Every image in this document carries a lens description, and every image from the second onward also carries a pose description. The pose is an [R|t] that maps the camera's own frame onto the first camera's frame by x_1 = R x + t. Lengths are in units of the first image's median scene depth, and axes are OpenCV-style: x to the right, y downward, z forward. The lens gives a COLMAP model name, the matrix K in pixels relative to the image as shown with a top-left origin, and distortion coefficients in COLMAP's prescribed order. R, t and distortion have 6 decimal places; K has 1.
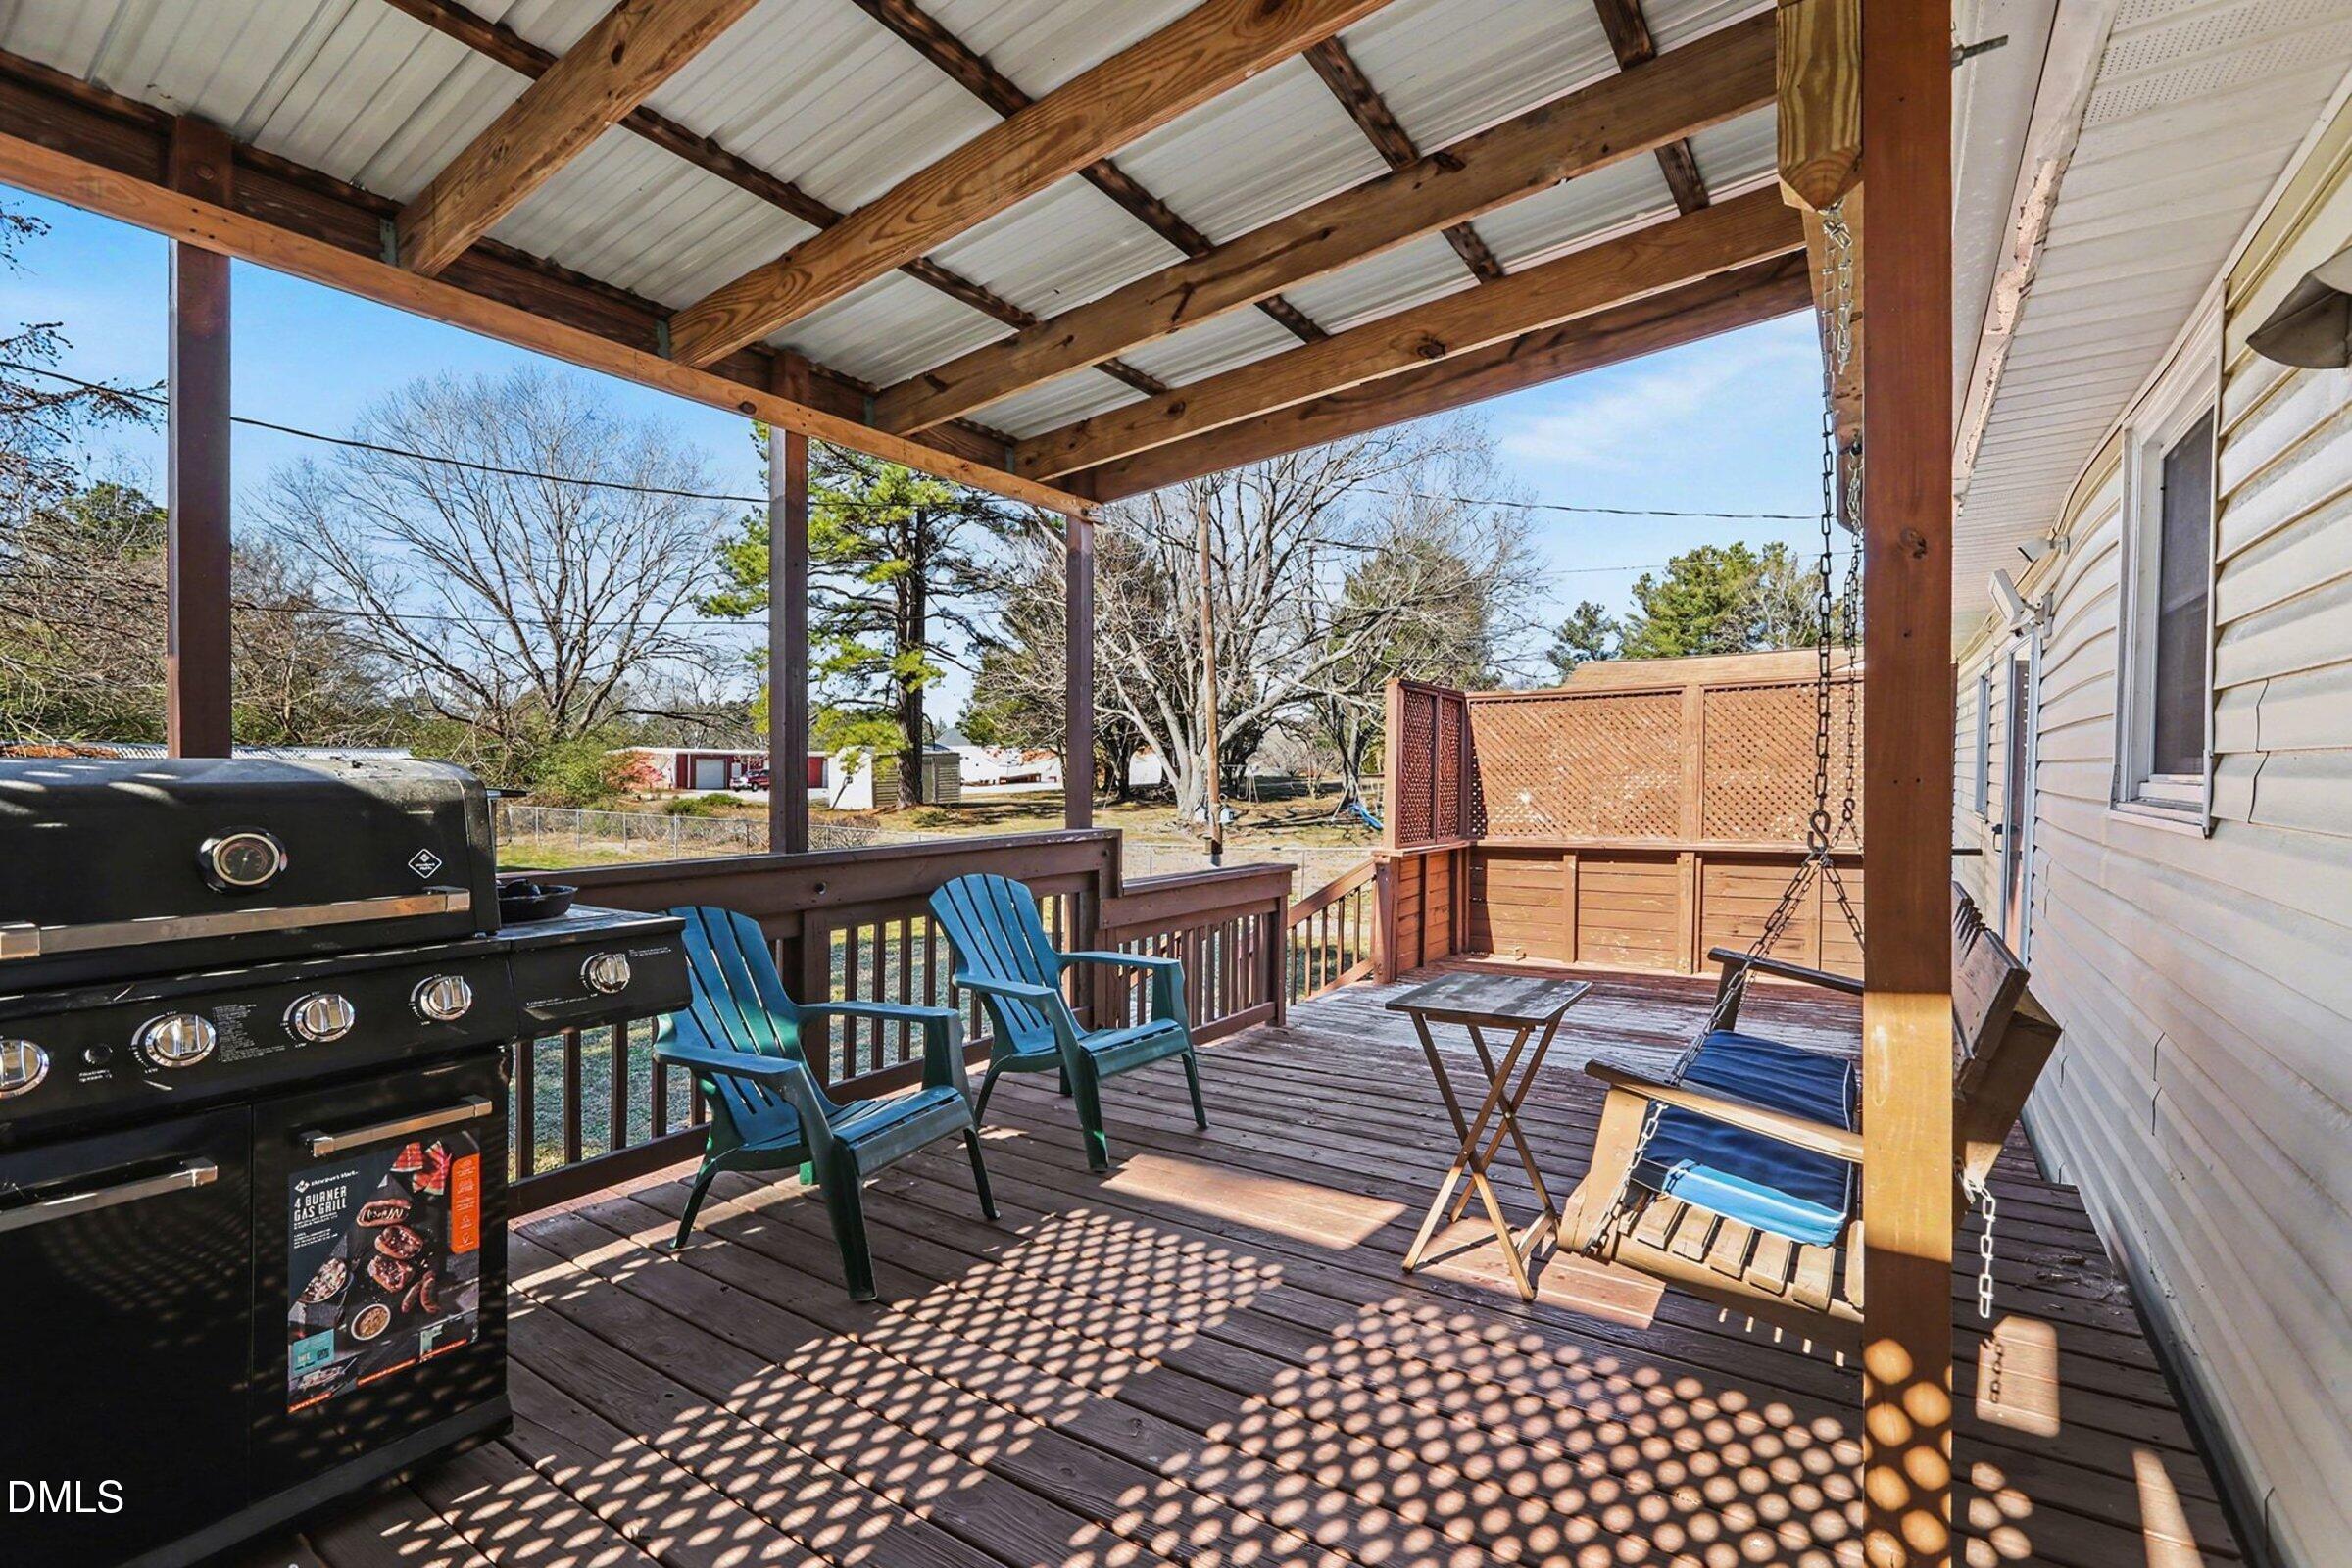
lens RADIAL K [[1066.3, 0, 1176.0], [0, 1066.3, 784.0], [0, 0, 1]] dist [0.012293, 0.000110]
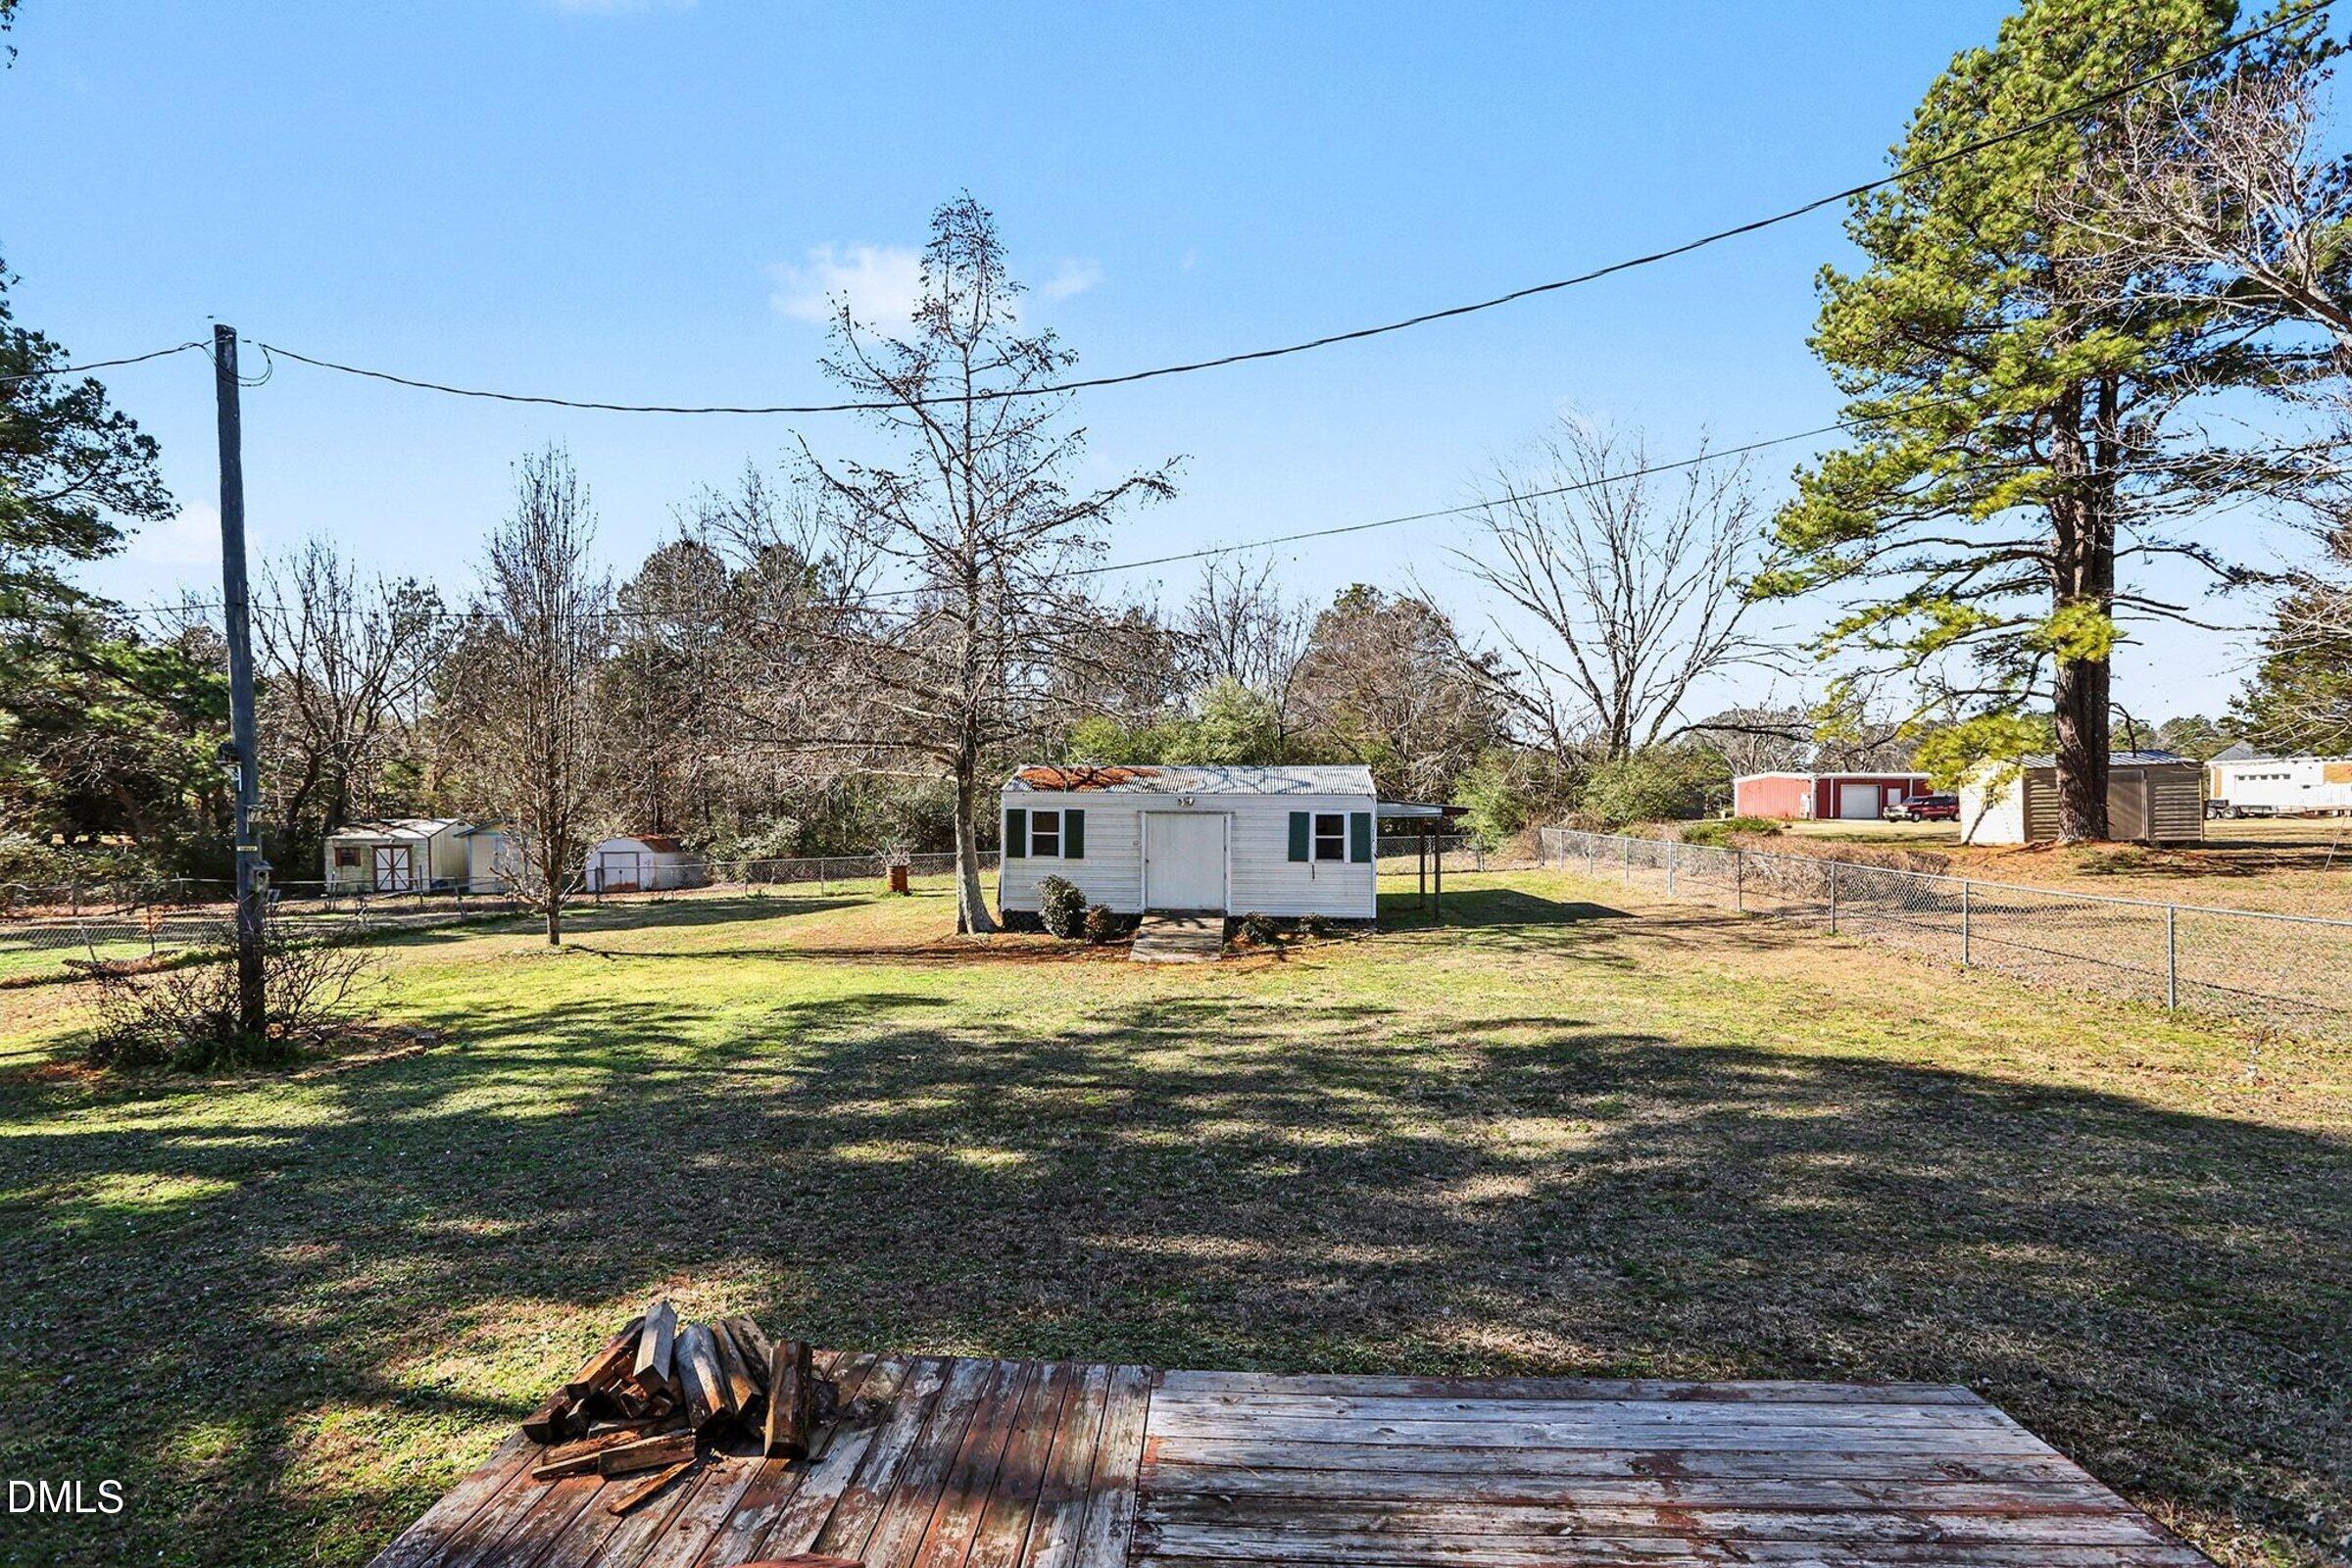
lens RADIAL K [[1066.3, 0, 1176.0], [0, 1066.3, 784.0], [0, 0, 1]] dist [0.012293, 0.000110]
pose [[0.517598, -0.013848, -0.855512, 0.029269], [-0.012156, 0.999649, -0.023536, 0.006674], [0.855538, 0.022582, 0.517248, 0.163134]]
